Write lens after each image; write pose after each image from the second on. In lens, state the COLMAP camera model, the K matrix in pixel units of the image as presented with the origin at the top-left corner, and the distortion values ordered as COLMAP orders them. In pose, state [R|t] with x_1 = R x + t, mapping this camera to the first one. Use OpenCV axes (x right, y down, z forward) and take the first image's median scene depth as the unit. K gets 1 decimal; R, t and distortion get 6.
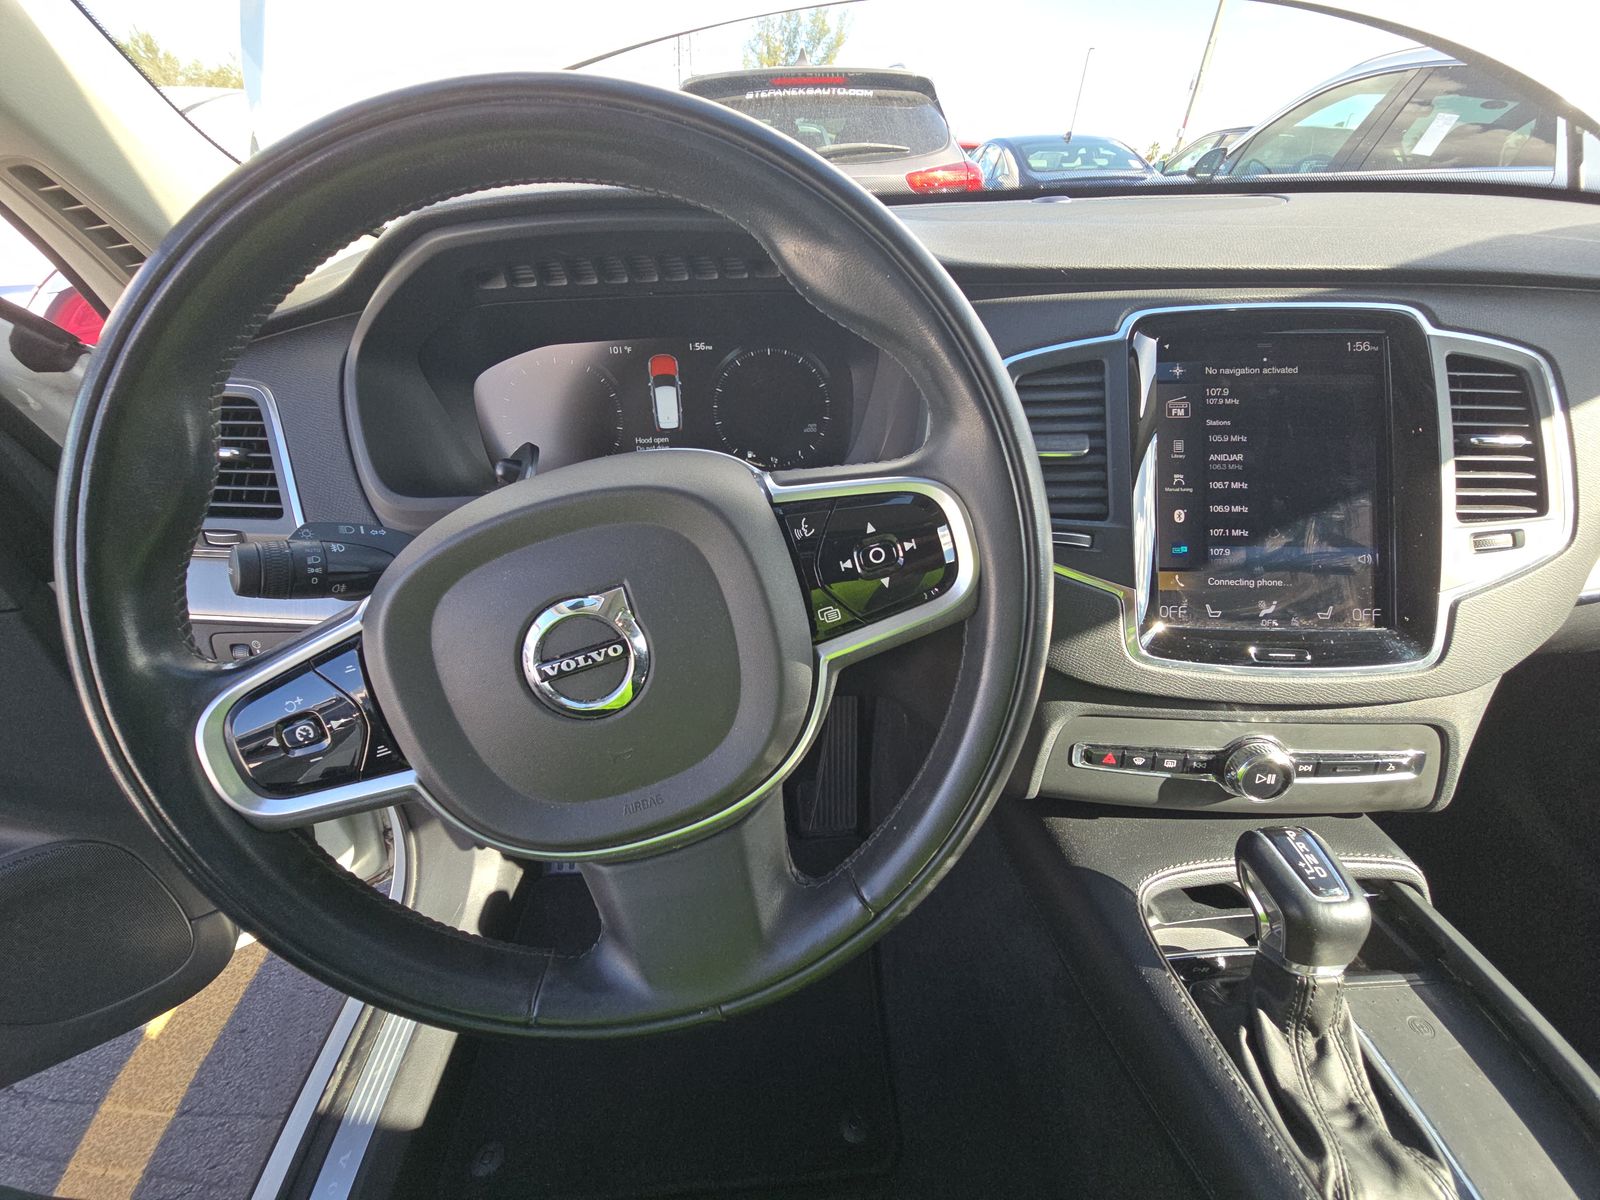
lens RADIAL K [[648.1, 0, 800.0], [0, 648.1, 600.0], [0, 0, 1]] dist [0.009747, 0.000096]
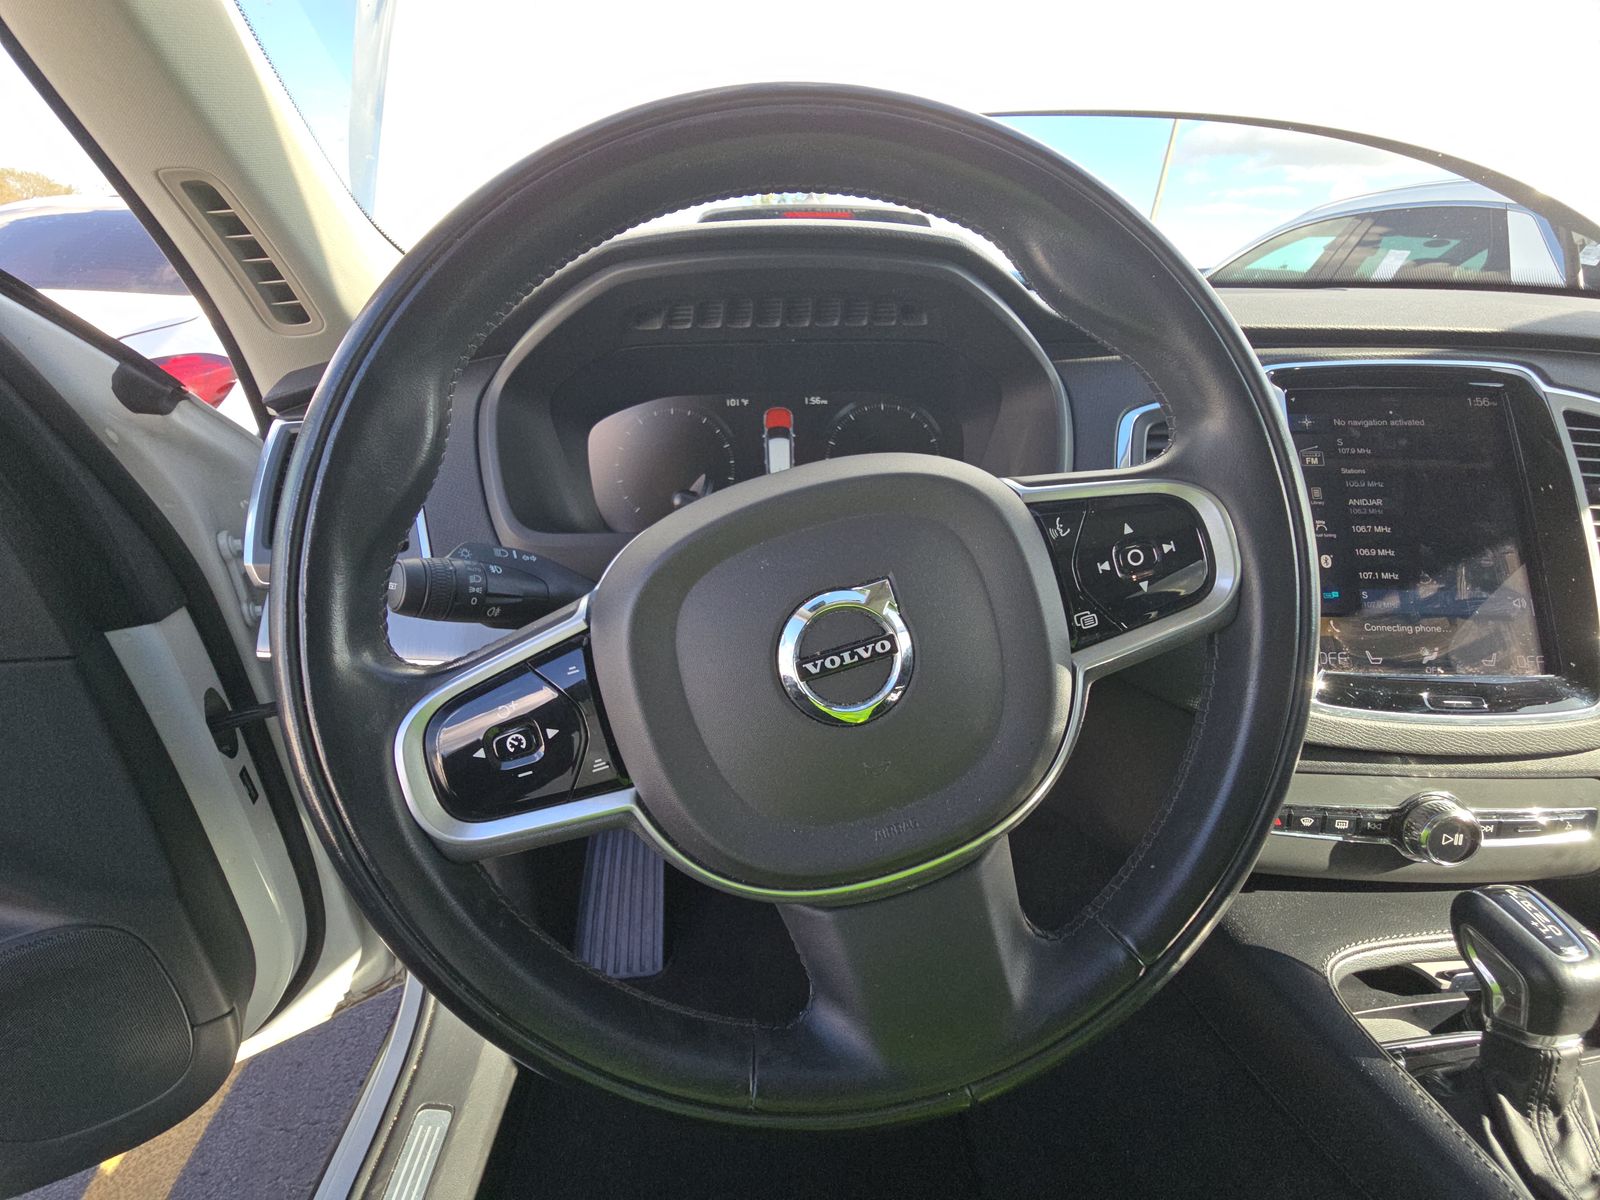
lens RADIAL K [[648.9, 0, 800.0], [0, 648.9, 600.0], [0, 0, 1]] dist [0.049880, -0.027504]
pose [[0.999581, 0.011533, 0.026554, -0.252144], [-0.007464, 0.988878, -0.148541, 0.088603], [-0.027971, 0.148280, 0.988550, 0.044719]]
